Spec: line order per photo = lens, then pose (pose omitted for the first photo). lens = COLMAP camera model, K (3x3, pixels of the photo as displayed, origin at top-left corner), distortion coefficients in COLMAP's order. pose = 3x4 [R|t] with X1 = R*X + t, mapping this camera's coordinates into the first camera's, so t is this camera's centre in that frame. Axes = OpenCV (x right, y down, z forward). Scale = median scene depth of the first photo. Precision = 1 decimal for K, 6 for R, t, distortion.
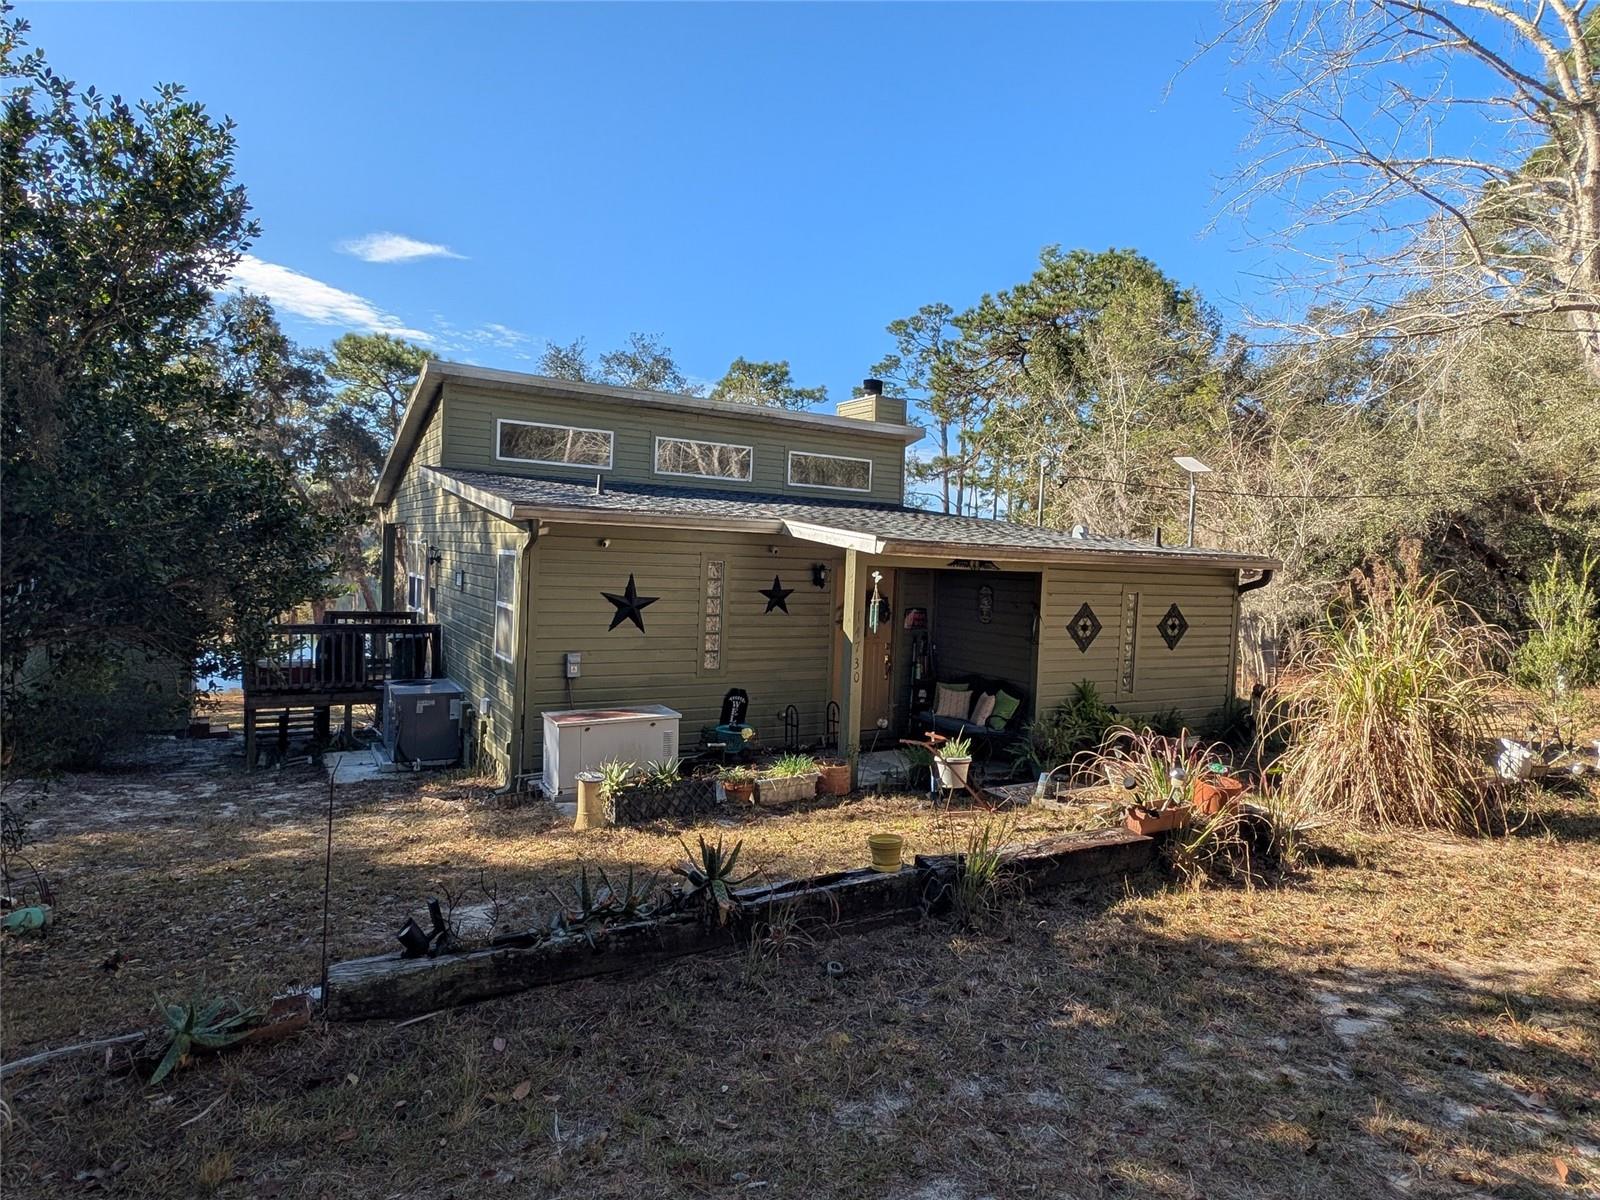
lens RADIAL K [[586.2, 0, 845.8], [0, 586.2, 590.9], [0, 0, 1]] dist [0.002534, 0.000261]
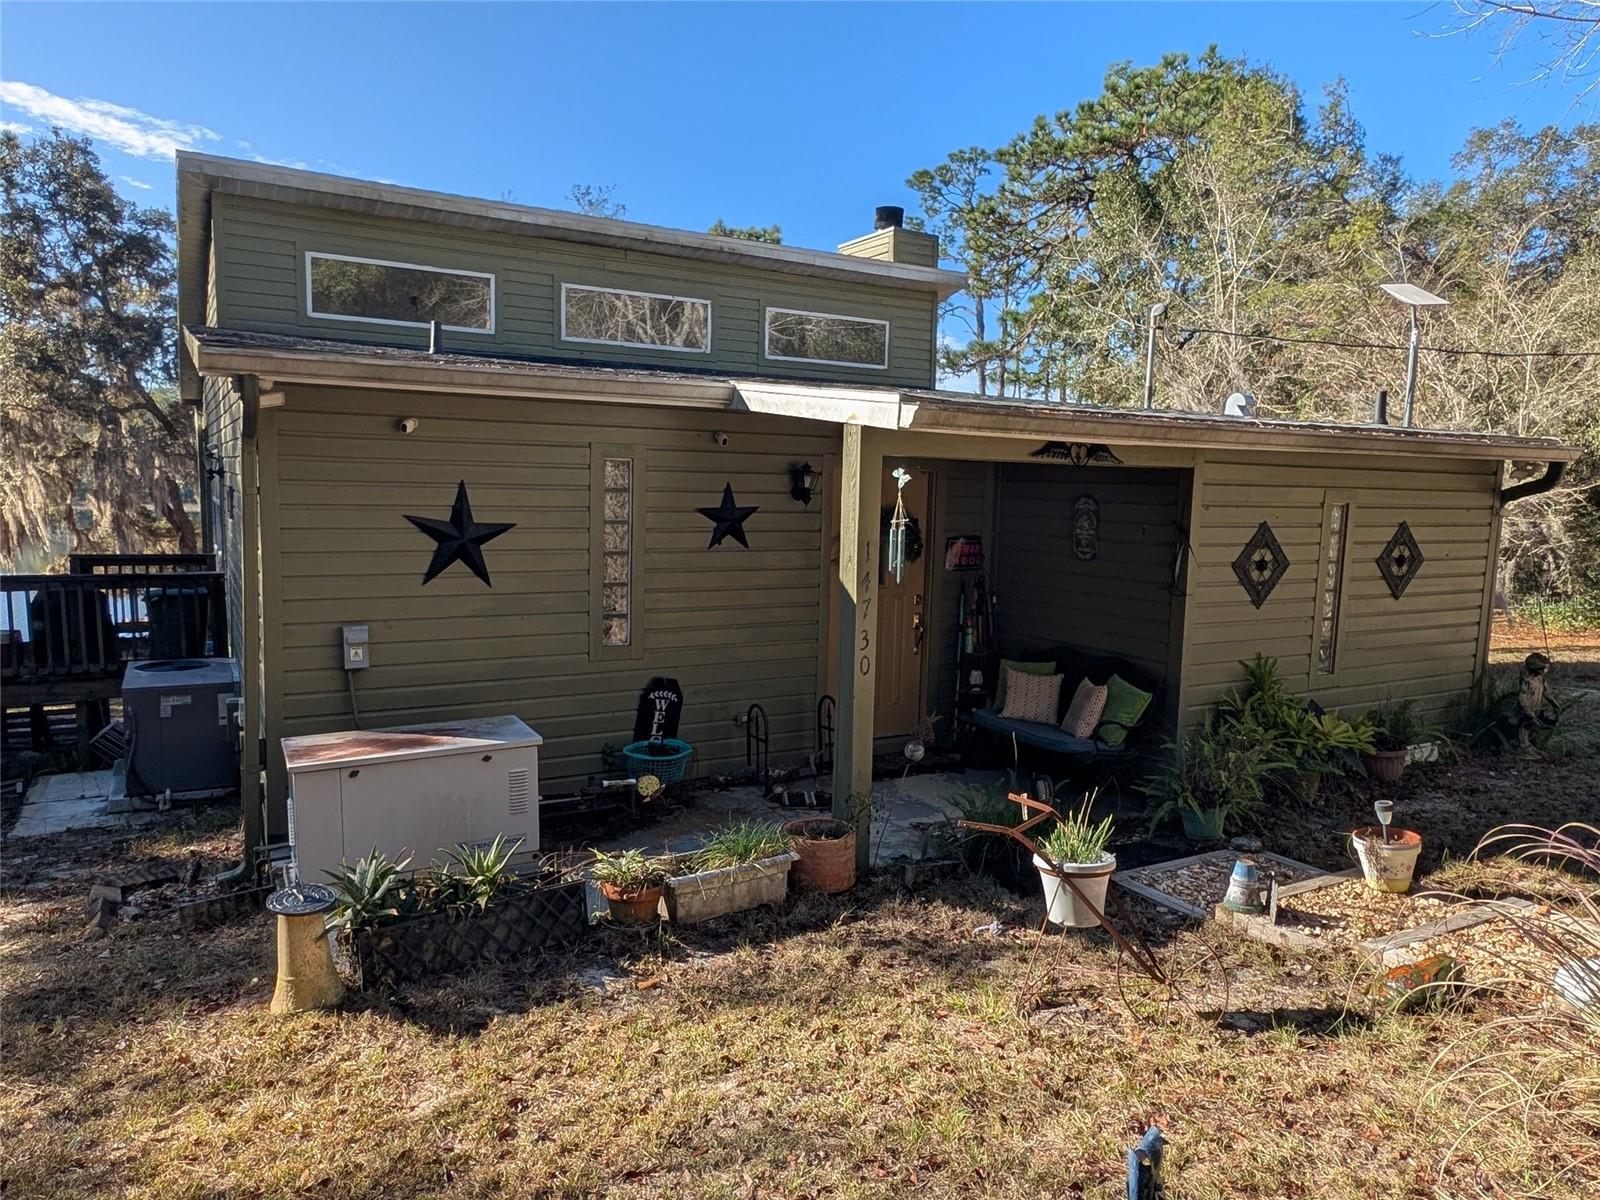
lens RADIAL K [[586.2, 0, 845.8], [0, 586.2, 590.9], [0, 0, 1]] dist [0.002534, 0.000261]
pose [[0.999447, -0.012740, -0.030701, 0.015874], [0.016105, 0.993581, 0.111967, 0.016810], [0.029078, -0.112399, 0.993238, 0.414920]]
